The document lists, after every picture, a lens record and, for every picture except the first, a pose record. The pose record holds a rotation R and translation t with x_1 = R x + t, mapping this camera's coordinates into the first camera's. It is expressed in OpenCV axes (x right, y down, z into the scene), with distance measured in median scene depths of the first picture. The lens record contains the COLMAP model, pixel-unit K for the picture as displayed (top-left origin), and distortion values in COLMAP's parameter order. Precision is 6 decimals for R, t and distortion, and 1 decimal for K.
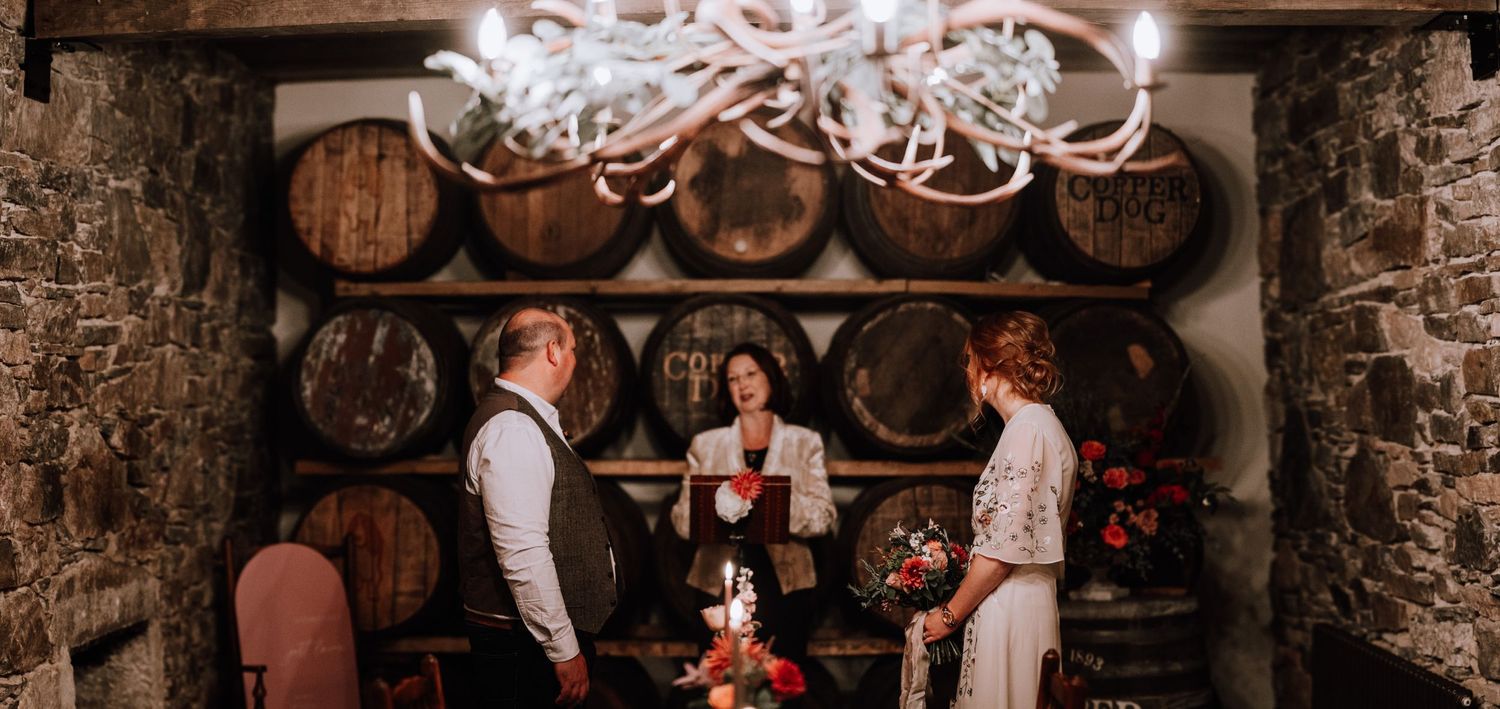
lens RADIAL K [[2091.3, 0, 752.7], [0, 2091.3, 441.0], [0, 0, 1]] dist [-0.267926, -0.052331]
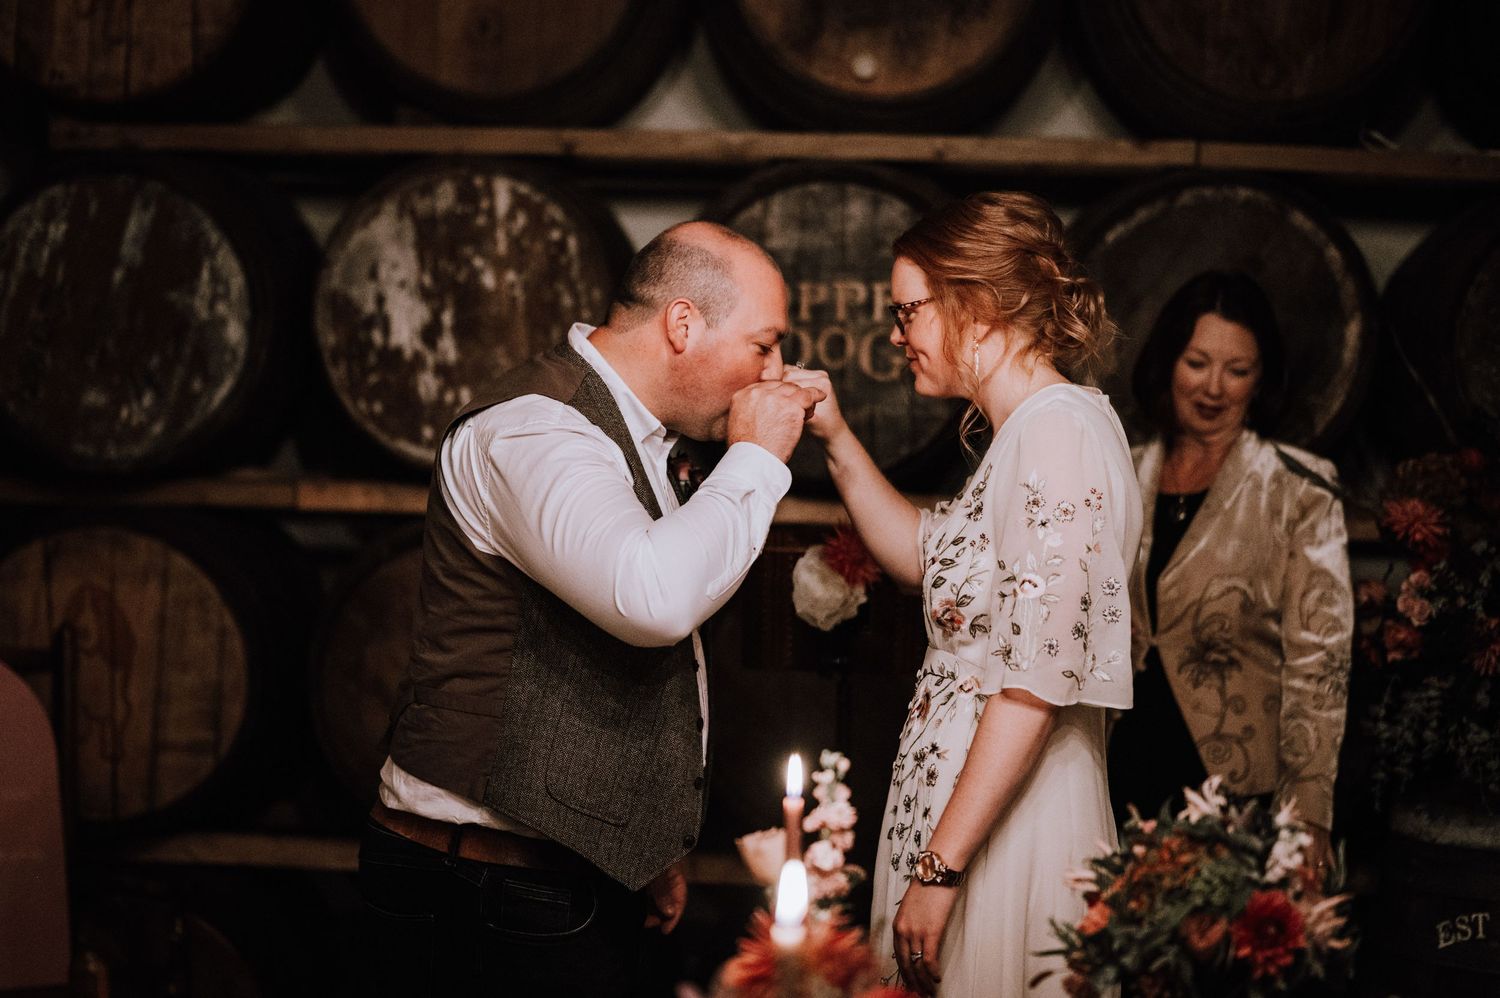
lens RADIAL K [[3641.9, 0, 747.2], [0, 3641.9, 503.1], [0, 0, 1]] dist [-0.002586, 0.195030]
pose [[0.998750, 0.025688, -0.042887, 0.006261], [-0.024709, 0.999425, 0.023207, -0.008811], [0.043459, -0.022118, 0.998810, 0.129269]]
